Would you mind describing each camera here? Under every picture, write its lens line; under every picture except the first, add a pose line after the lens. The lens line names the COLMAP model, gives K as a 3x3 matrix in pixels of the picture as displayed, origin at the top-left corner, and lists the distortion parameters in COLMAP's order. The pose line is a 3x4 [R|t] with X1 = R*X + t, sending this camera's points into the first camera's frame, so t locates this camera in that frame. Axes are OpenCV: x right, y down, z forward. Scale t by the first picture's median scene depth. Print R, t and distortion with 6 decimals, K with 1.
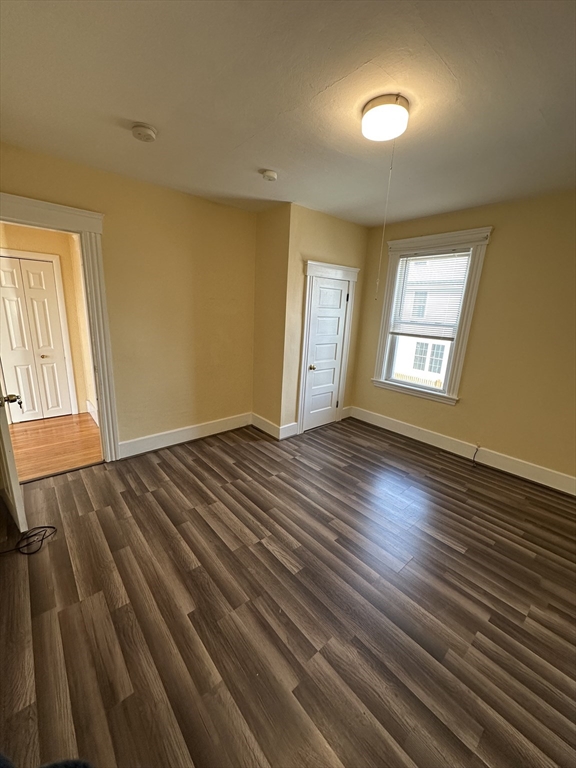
lens RADIAL K [[304.7, 0, 285.8], [0, 304.7, 379.2], [0, 0, 1]] dist [0.000605, 0.000605]
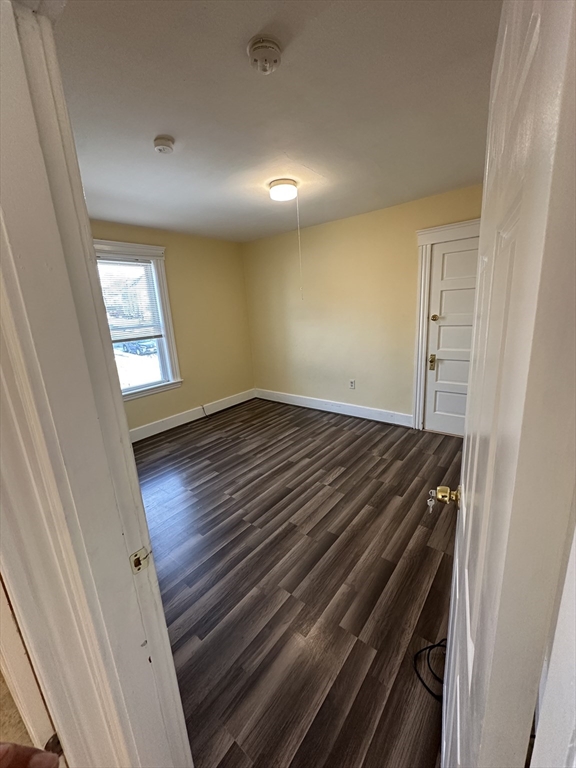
lens RADIAL K [[304.7, 0, 286.9], [0, 304.7, 383.2], [0, 0, 1]] dist [0.000605, 0.000605]
pose [[-0.173673, -0.267578, 0.947755, -0.831171], [0.277965, 0.909930, 0.307835, -0.224186], [-0.944761, 0.316905, -0.083653, 0.803371]]
